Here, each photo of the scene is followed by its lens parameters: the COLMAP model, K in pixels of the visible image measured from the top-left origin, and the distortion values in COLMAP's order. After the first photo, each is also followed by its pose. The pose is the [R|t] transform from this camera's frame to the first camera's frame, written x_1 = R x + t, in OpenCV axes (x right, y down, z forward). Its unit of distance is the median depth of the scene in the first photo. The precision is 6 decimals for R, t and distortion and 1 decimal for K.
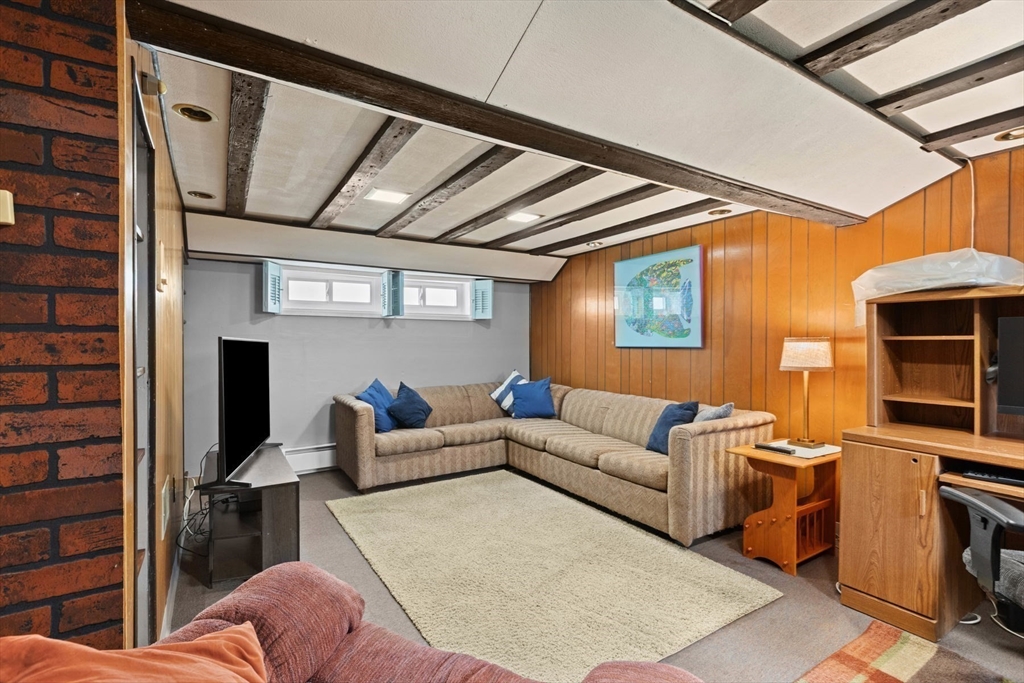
lens RADIAL K [[470.3, 0, 512.0], [0, 470.3, 341.5], [0, 0, 1]] dist [-0.000788, 0.000201]
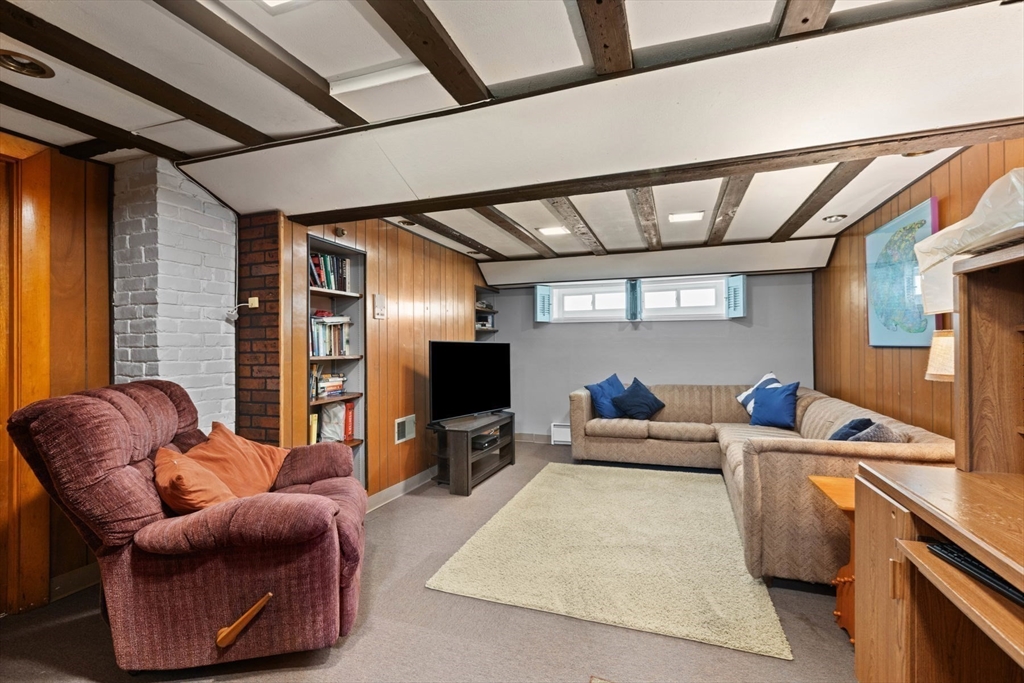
lens RADIAL K [[463.4, 0, 507.3], [0, 463.4, 336.4], [0, 0, 1]] dist [-0.000300, 0.000441]
pose [[0.613883, -0.019761, -0.789150, 0.481752], [0.009030, 0.999797, -0.018012, 0.004216], [0.789345, 0.003932, 0.613937, 0.078898]]
